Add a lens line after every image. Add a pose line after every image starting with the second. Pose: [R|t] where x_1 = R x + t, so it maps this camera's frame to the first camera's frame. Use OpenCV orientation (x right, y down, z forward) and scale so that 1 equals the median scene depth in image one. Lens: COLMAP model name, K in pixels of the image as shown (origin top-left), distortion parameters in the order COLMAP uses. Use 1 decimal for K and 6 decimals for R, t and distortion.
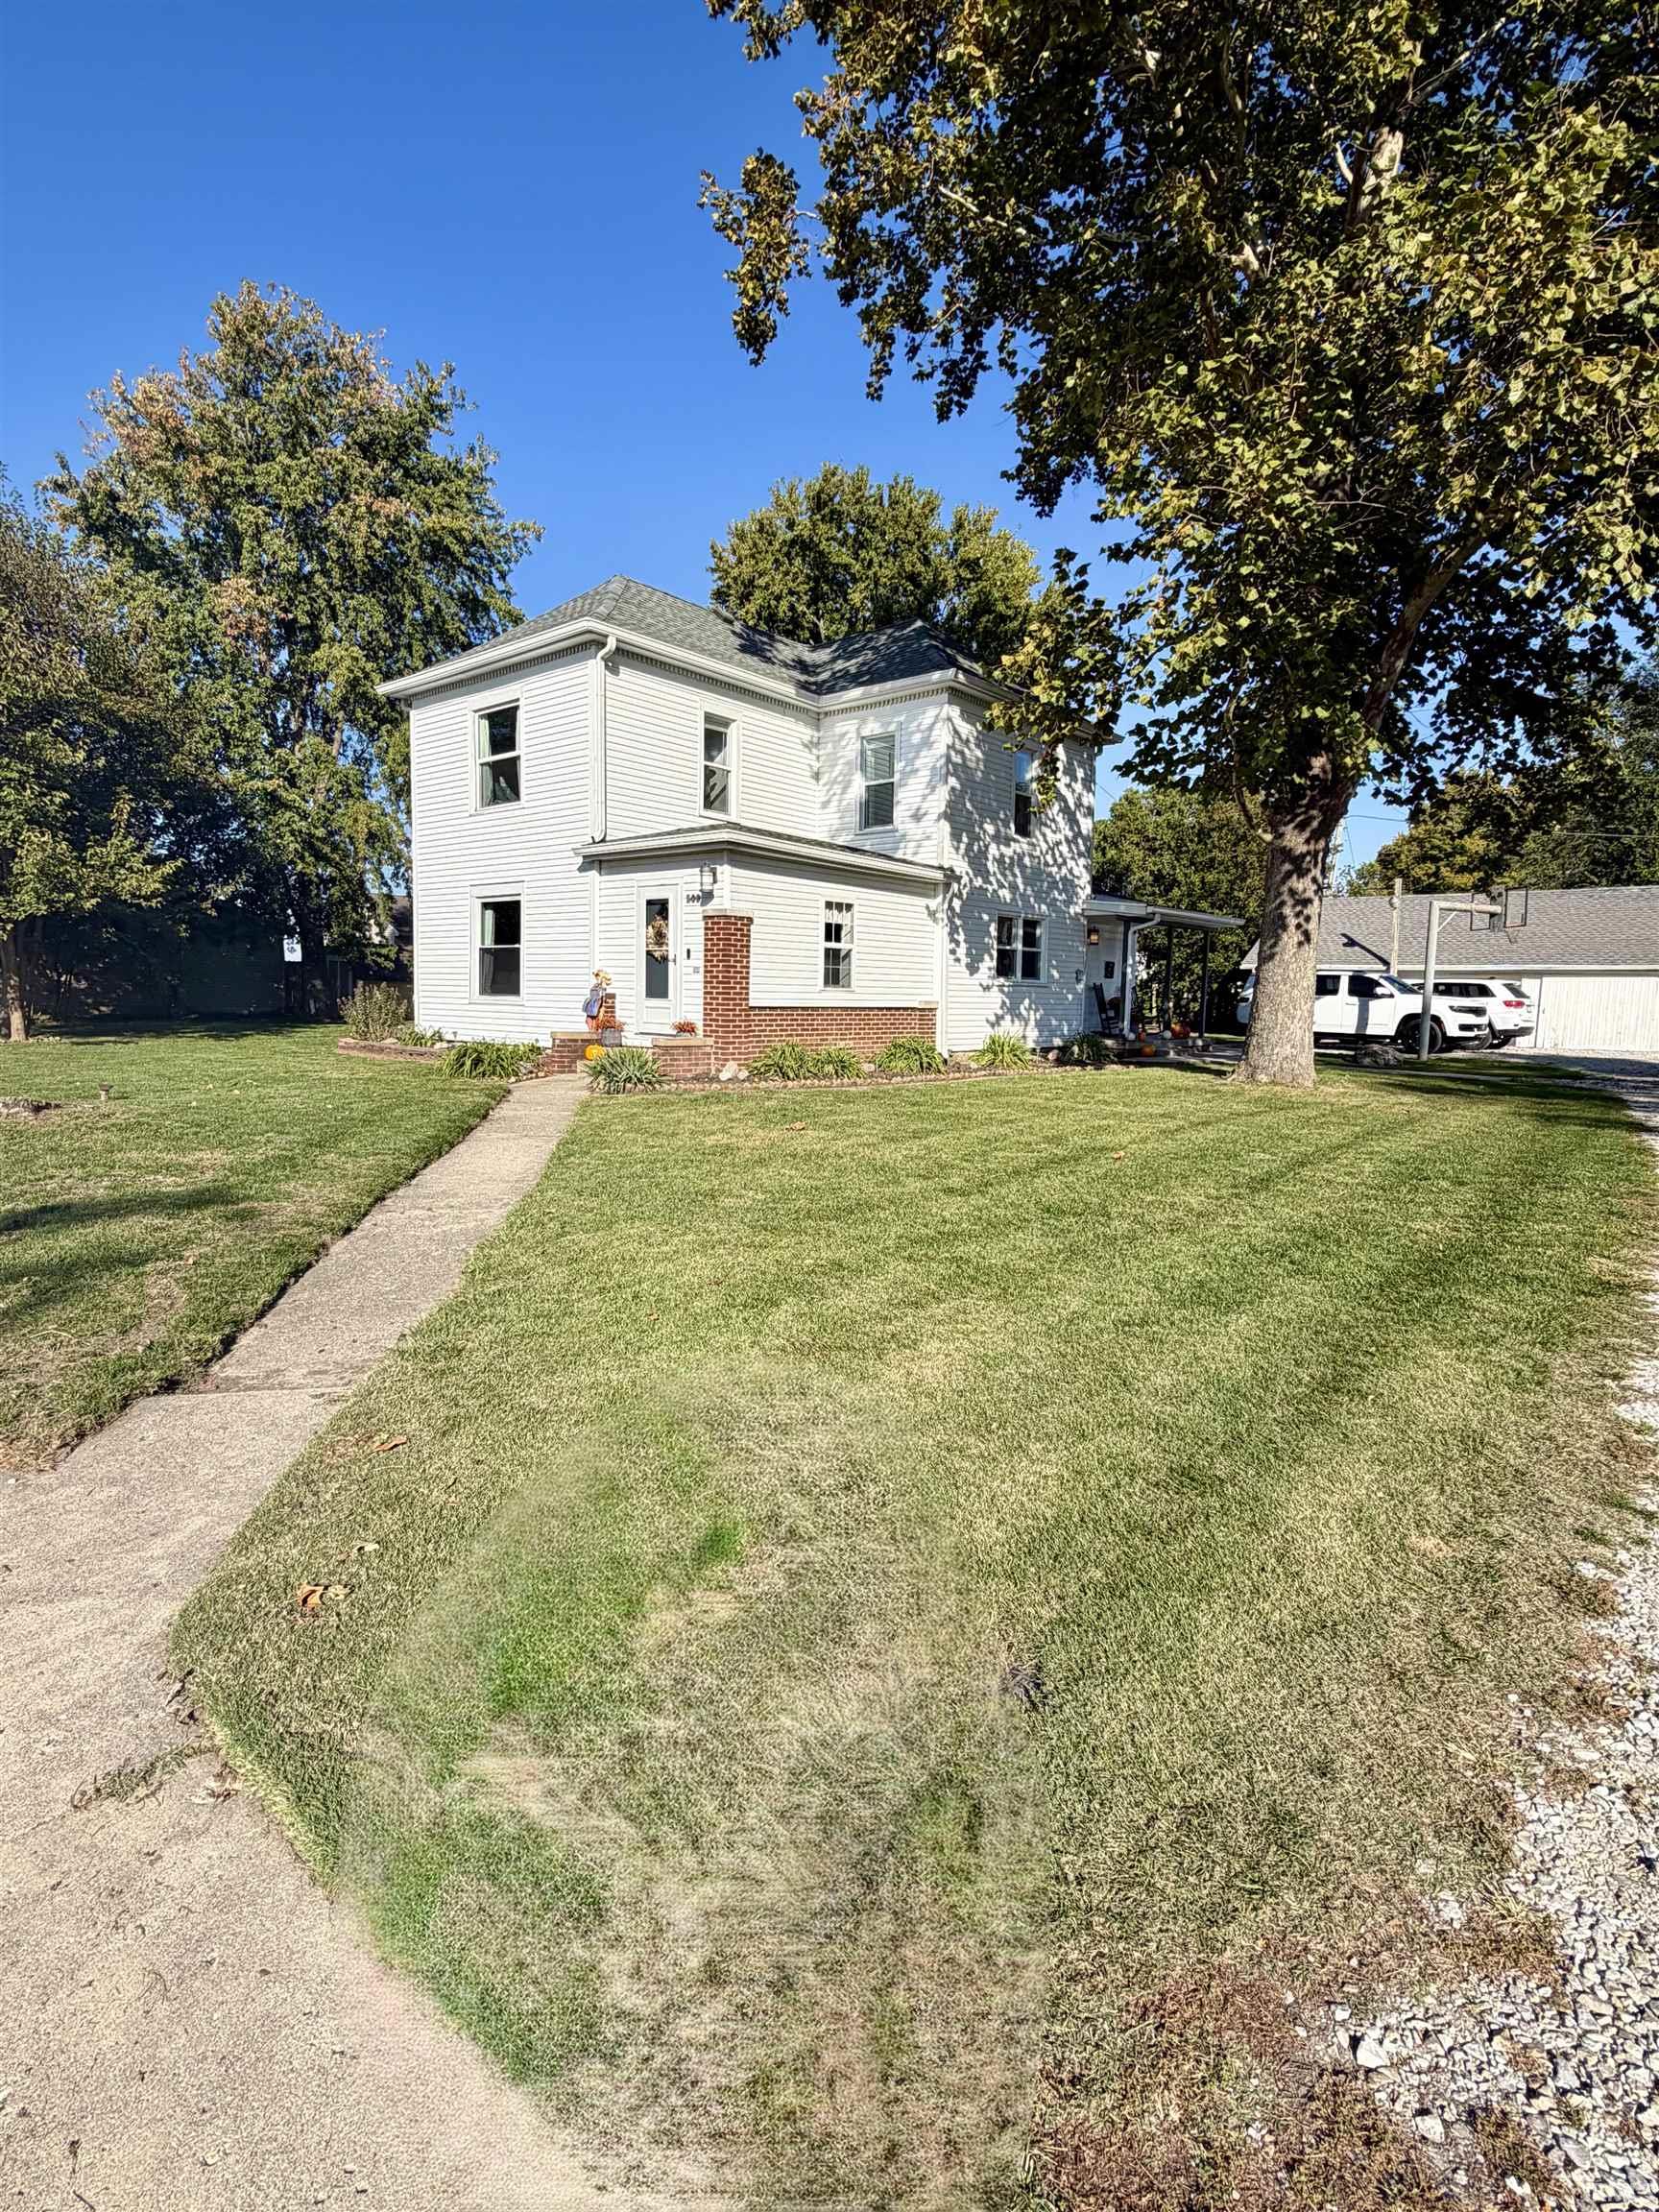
lens RADIAL K [[1058.2, 0, 823.5], [0, 1058.2, 1113.3], [0, 0, 1]] dist [-0.002246, -0.000075]
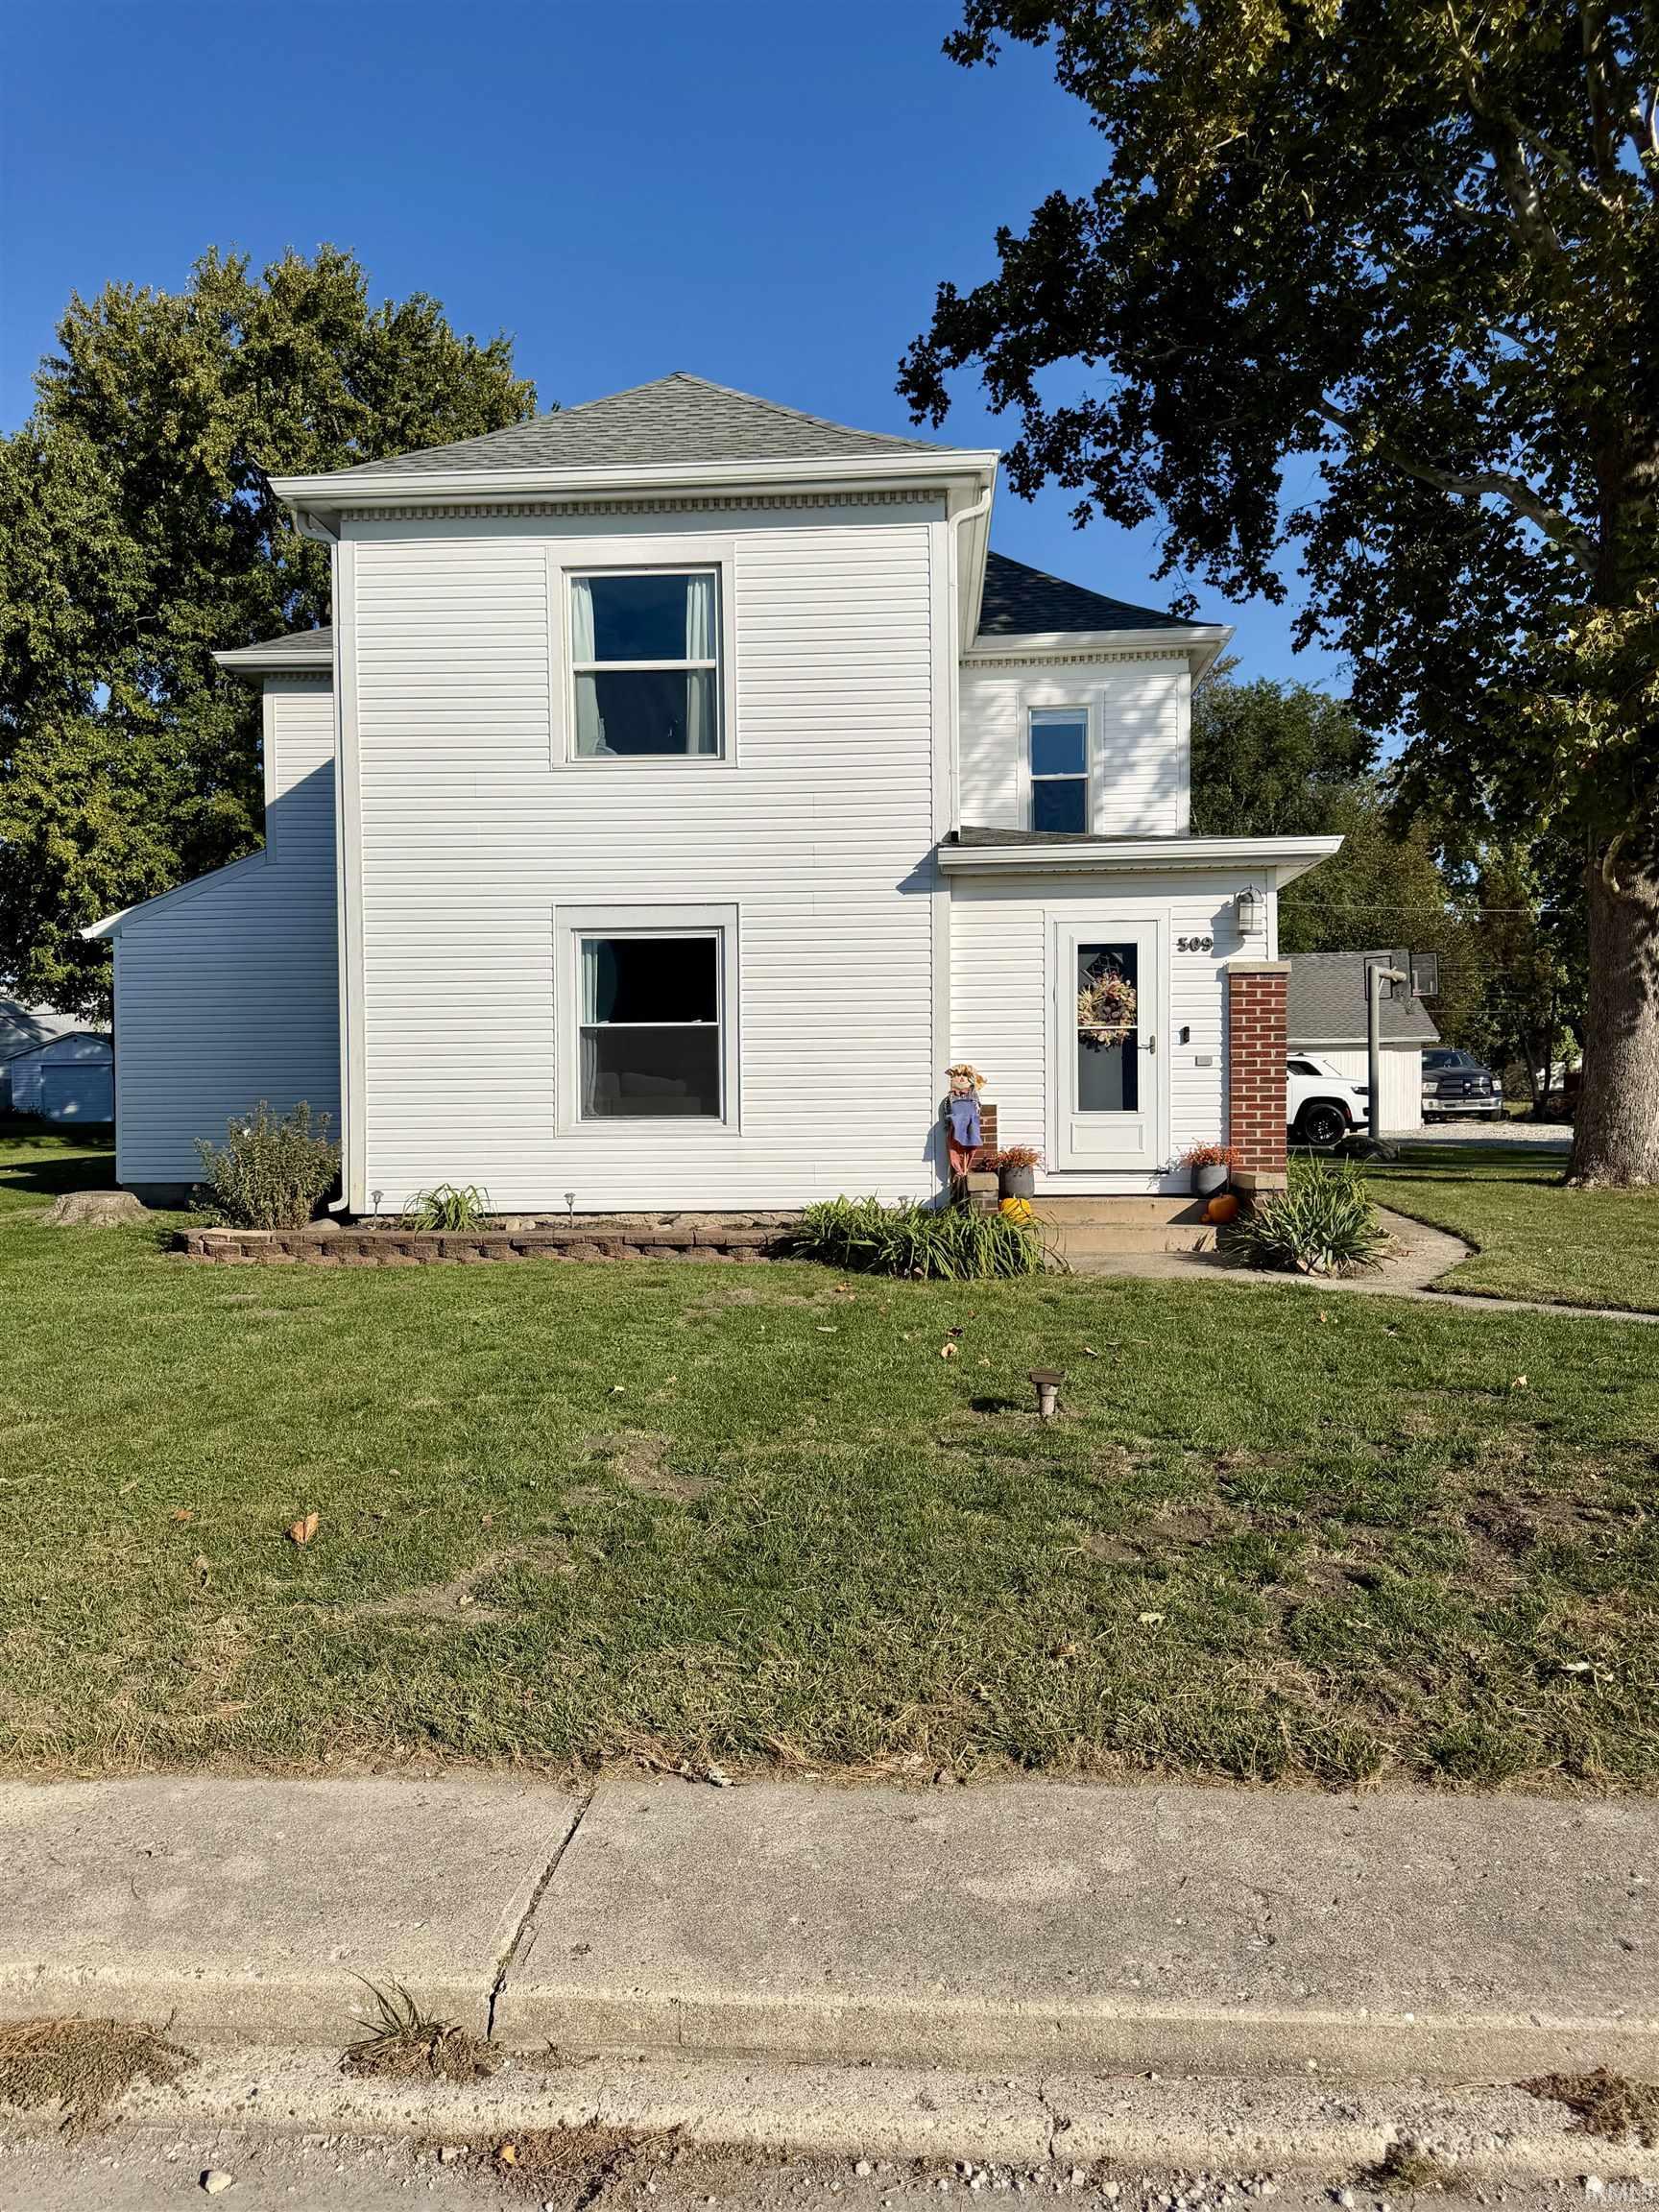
lens RADIAL K [[1541.7, 0, 829.7], [0, 1541.7, 1108.4], [0, 0, 1]] dist [0.035569, 0.000274]
pose [[0.802075, -0.038445, 0.595984, -0.659780], [0.094517, 0.993521, -0.063112, -0.058841], [-0.589696, 0.106952, 0.800512, 0.337825]]
